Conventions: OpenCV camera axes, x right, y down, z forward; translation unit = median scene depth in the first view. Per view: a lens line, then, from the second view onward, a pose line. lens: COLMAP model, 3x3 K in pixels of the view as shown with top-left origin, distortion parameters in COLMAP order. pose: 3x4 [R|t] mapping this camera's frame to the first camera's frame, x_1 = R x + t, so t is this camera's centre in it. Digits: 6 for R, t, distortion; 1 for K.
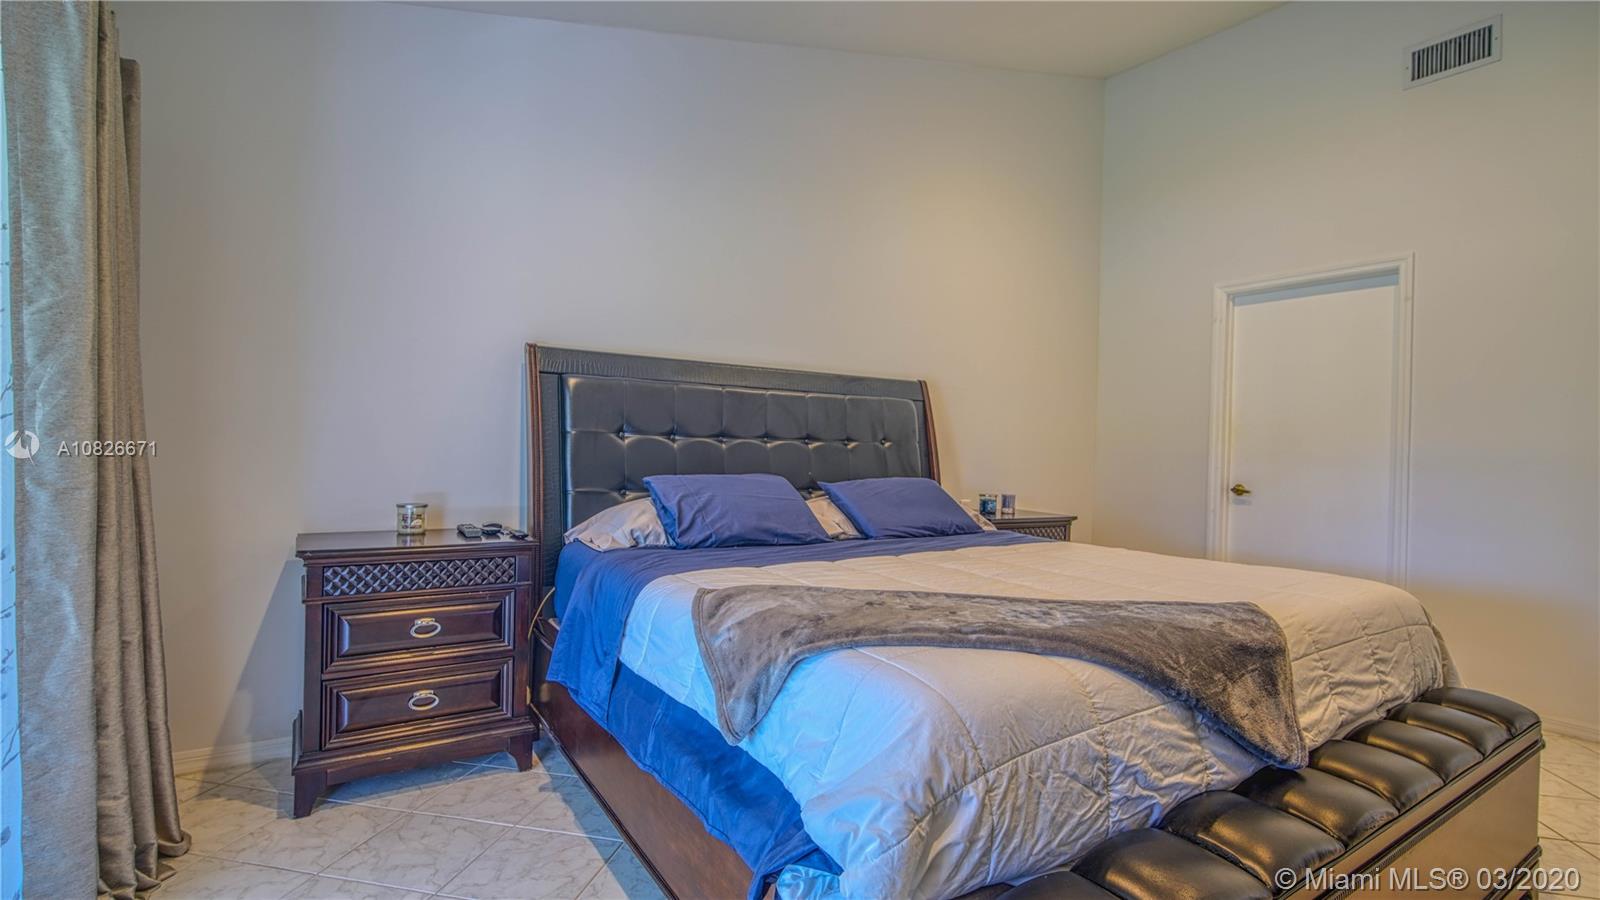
lens RADIAL K [[753.1, 0, 800.0], [0, 753.1, 450.0], [0, 0, 1]] dist [0.011939, -0.000154]
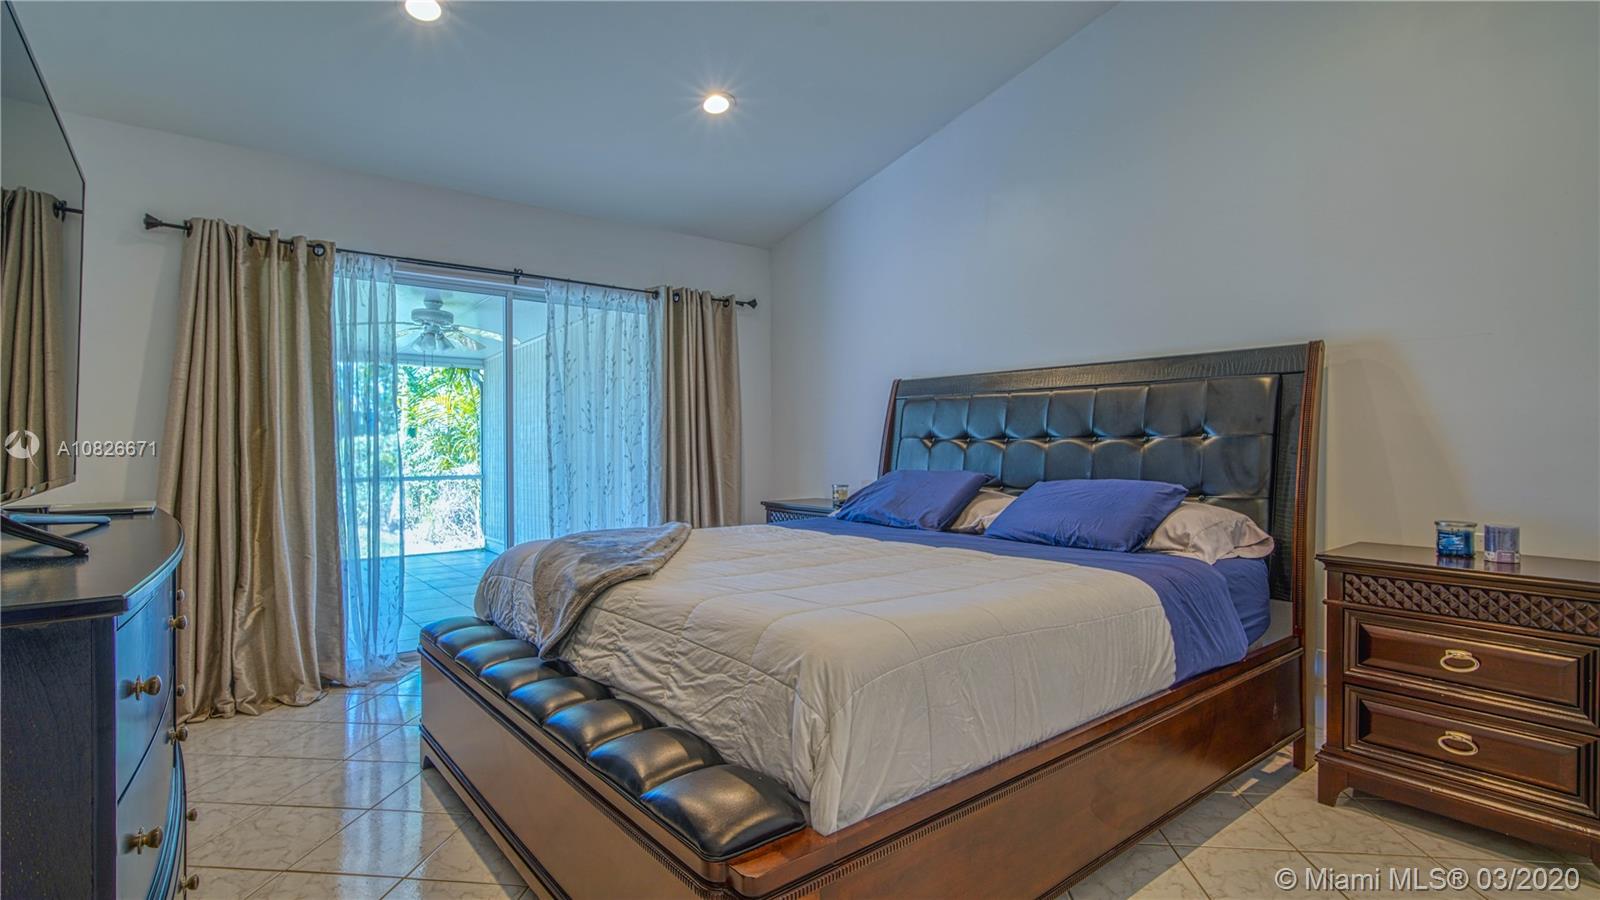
lens RADIAL K [[702.5, 0, 800.0], [0, 702.5, 450.0], [0, 0, 1]] dist [-0.003446, -0.000162]
pose [[0.112593, -0.017947, -0.993479, 0.365700], [0.000035, 0.999837, -0.018058, 0.007810], [0.993641, 0.001999, 0.112575, 0.237996]]
